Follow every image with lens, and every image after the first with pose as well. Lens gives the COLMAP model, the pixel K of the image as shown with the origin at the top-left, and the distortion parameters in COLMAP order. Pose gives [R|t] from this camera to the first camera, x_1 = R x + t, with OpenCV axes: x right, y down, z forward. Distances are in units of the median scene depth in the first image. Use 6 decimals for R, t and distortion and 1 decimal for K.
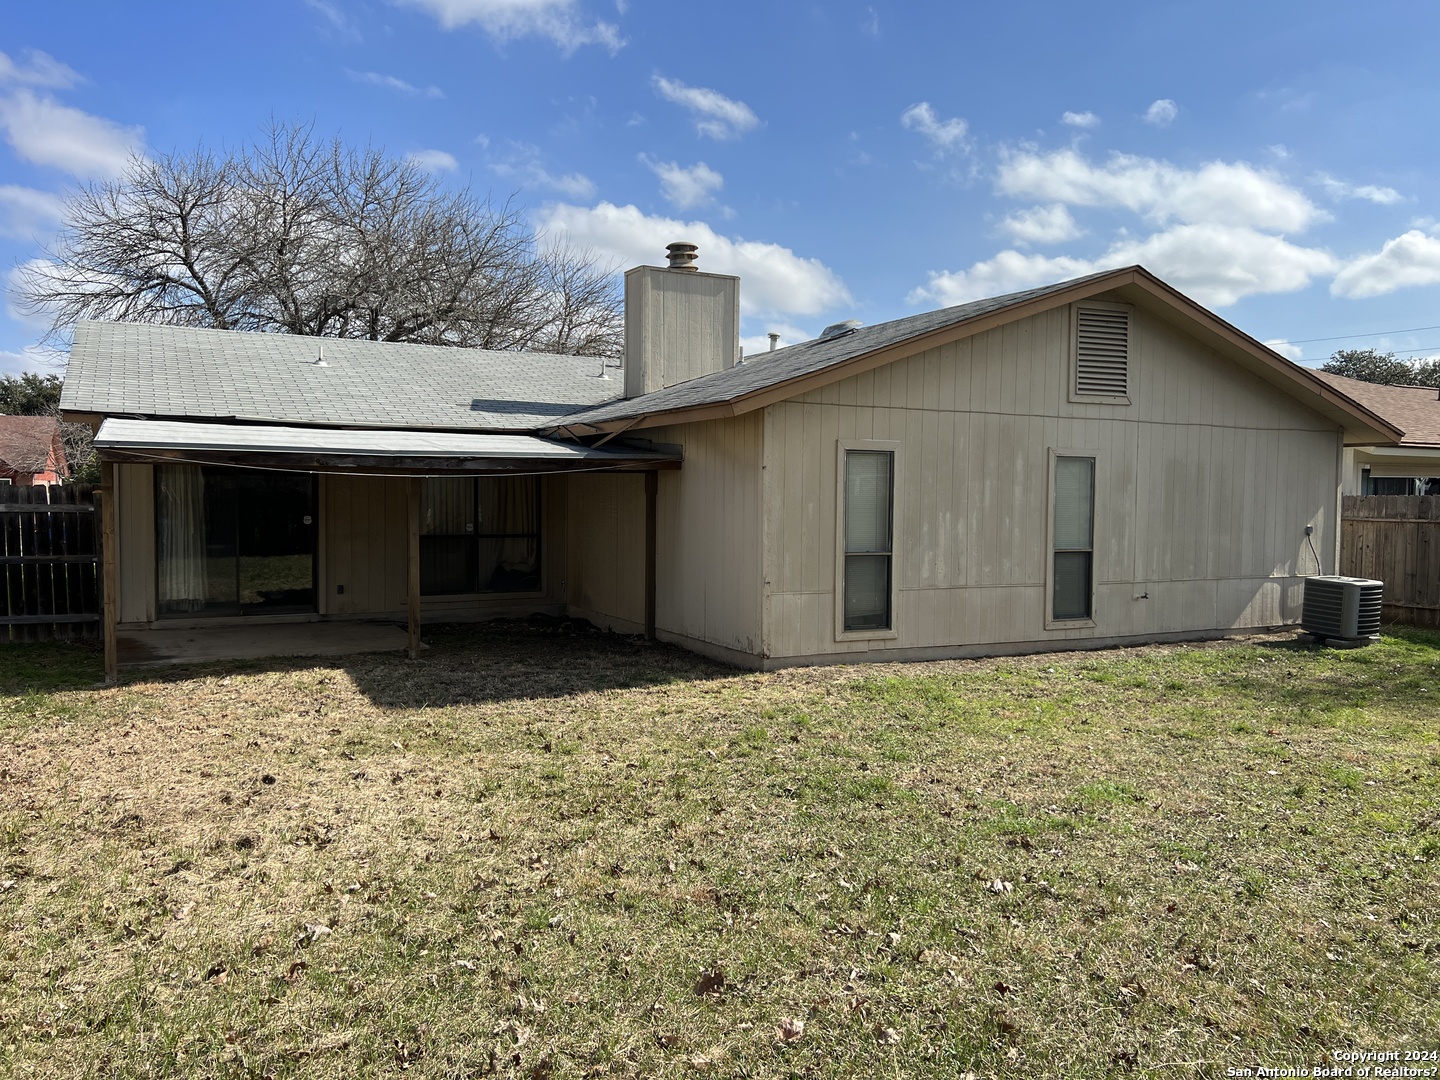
lens RADIAL K [[1109.2, 0, 720.0], [0, 1109.2, 540.0], [0, 0, 1]] dist [0.103061, -0.197005]
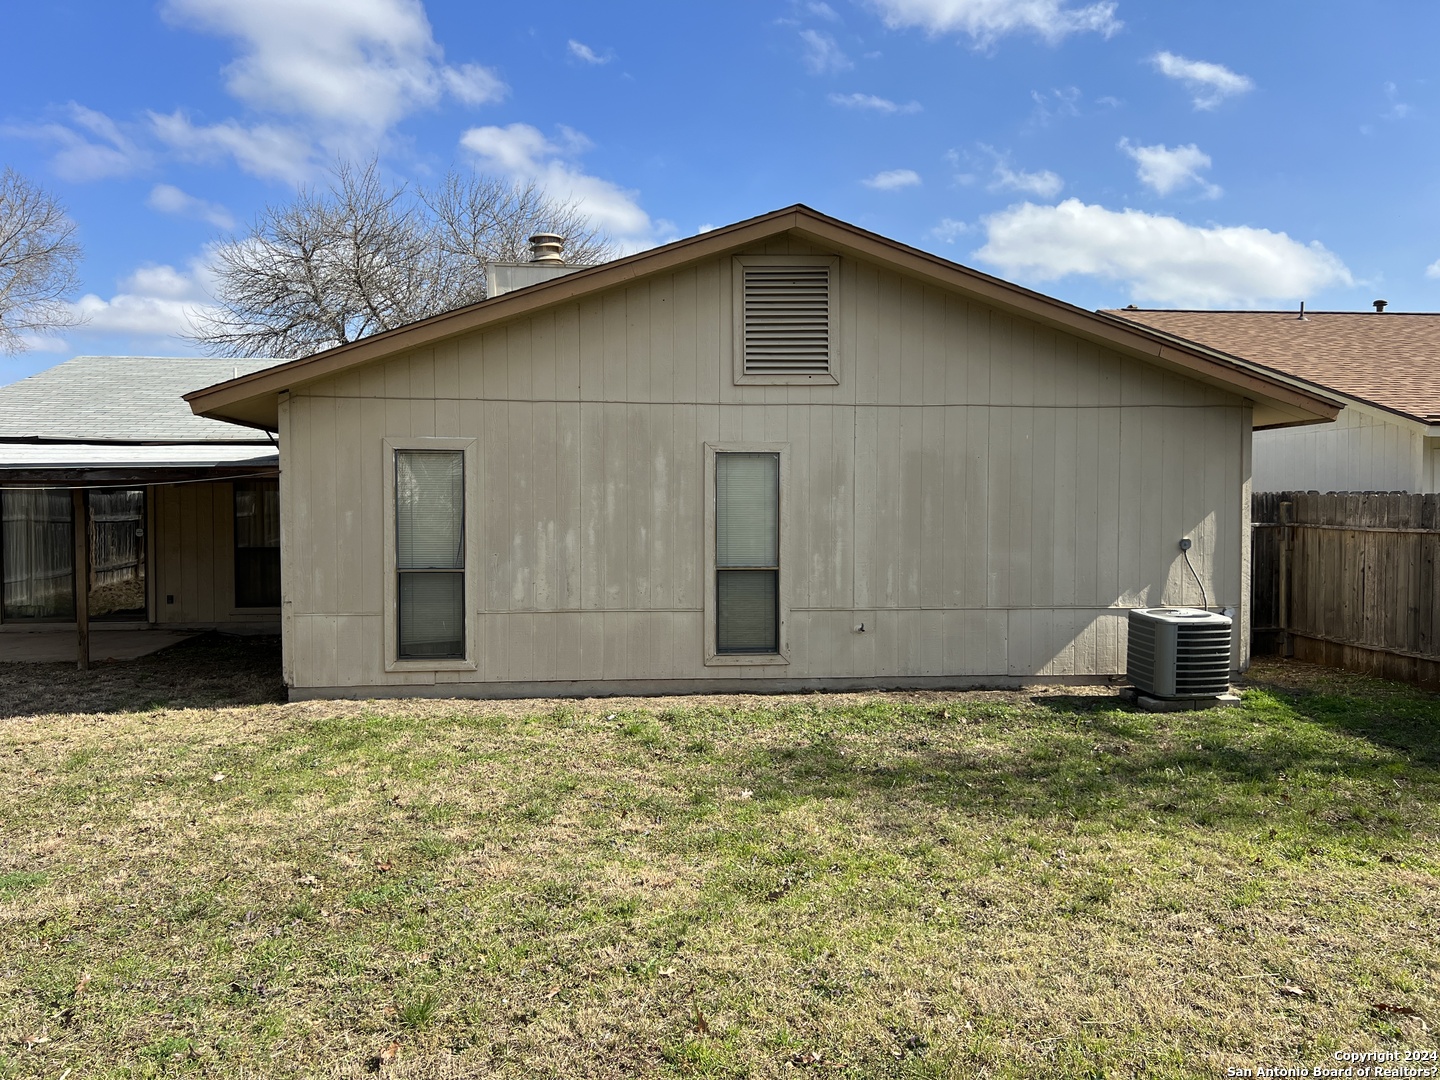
lens RADIAL K [[1082.1, 0, 720.0], [0, 1082.1, 540.0], [0, 0, 1]] dist [0.138846, -0.240563]
pose [[0.930557, 0.000697, -0.366147, 0.591914], [-0.004653, 0.999940, -0.009923, -0.003516], [0.366118, 0.010938, 0.930504, 0.270319]]
